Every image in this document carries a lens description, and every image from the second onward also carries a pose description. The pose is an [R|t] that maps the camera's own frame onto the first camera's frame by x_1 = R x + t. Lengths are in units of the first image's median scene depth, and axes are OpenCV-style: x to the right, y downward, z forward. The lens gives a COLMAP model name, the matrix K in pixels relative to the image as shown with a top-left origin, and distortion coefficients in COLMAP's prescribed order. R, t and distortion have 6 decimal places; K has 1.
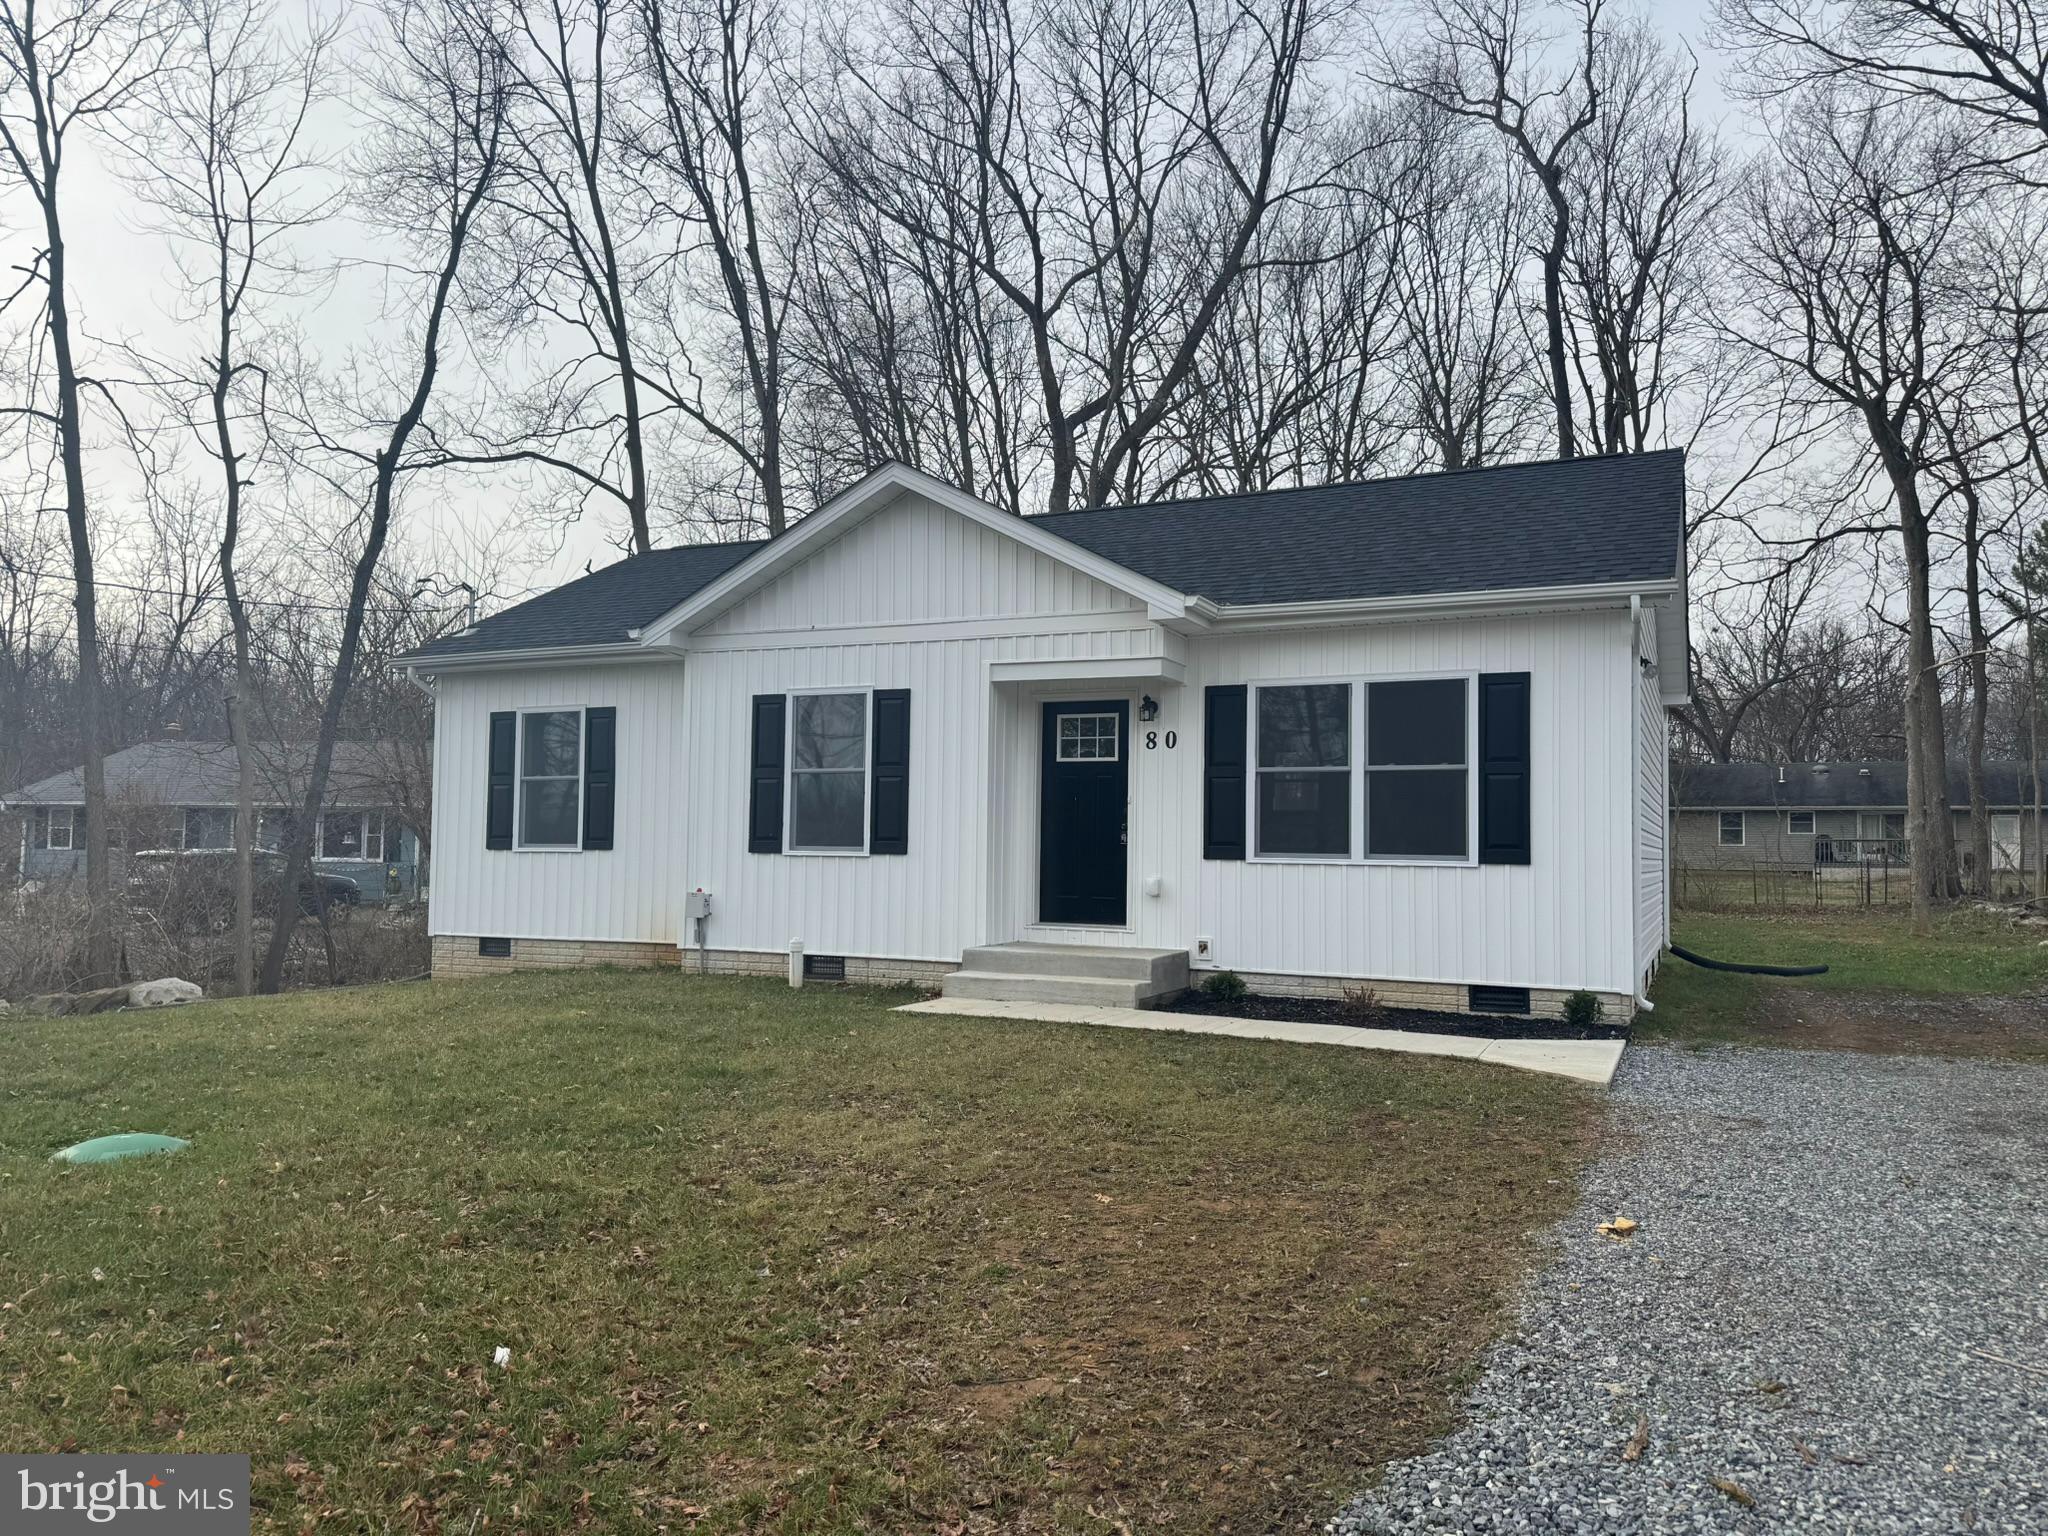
lens RADIAL K [[1436.2, 0, 1031.2], [0, 1436.2, 770.5], [0, 0, 1]] dist [0.074157, -0.099474]
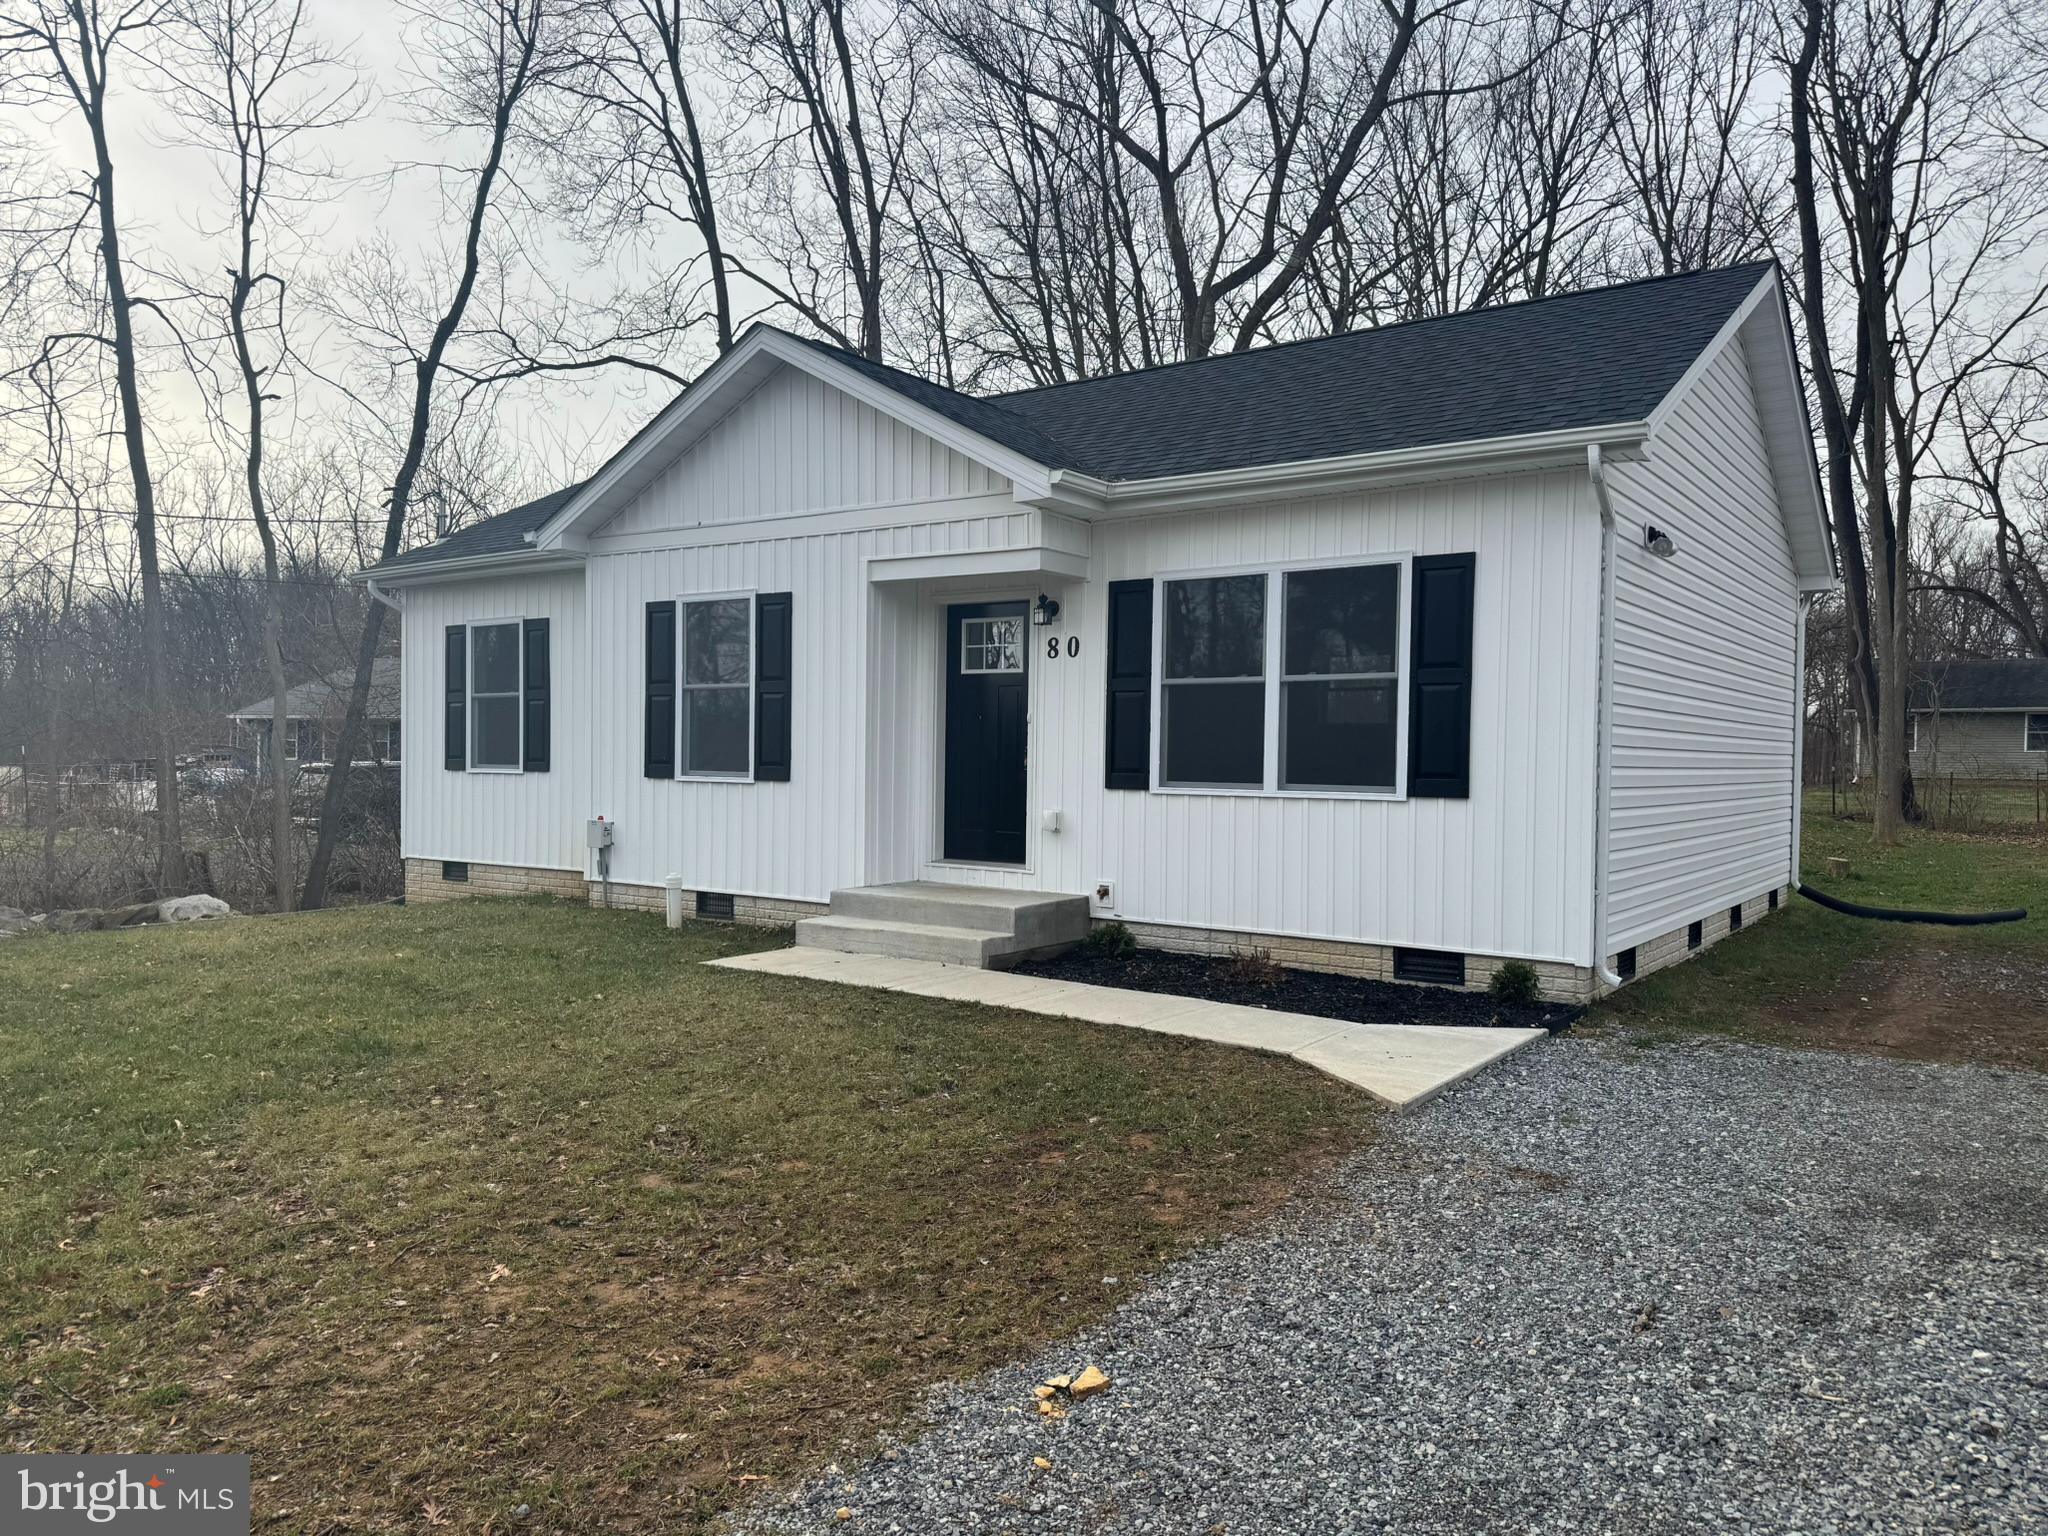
lens RADIAL K [[1420.5, 0, 1053.4], [0, 1420.5, 780.8], [0, 0, 1]] dist [0.072940, -0.097790]
pose [[0.983552, 0.002344, -0.180612, 0.219804], [0.010816, 0.997357, 0.071846, -0.002774], [0.180303, -0.072618, 0.980927, 0.163070]]
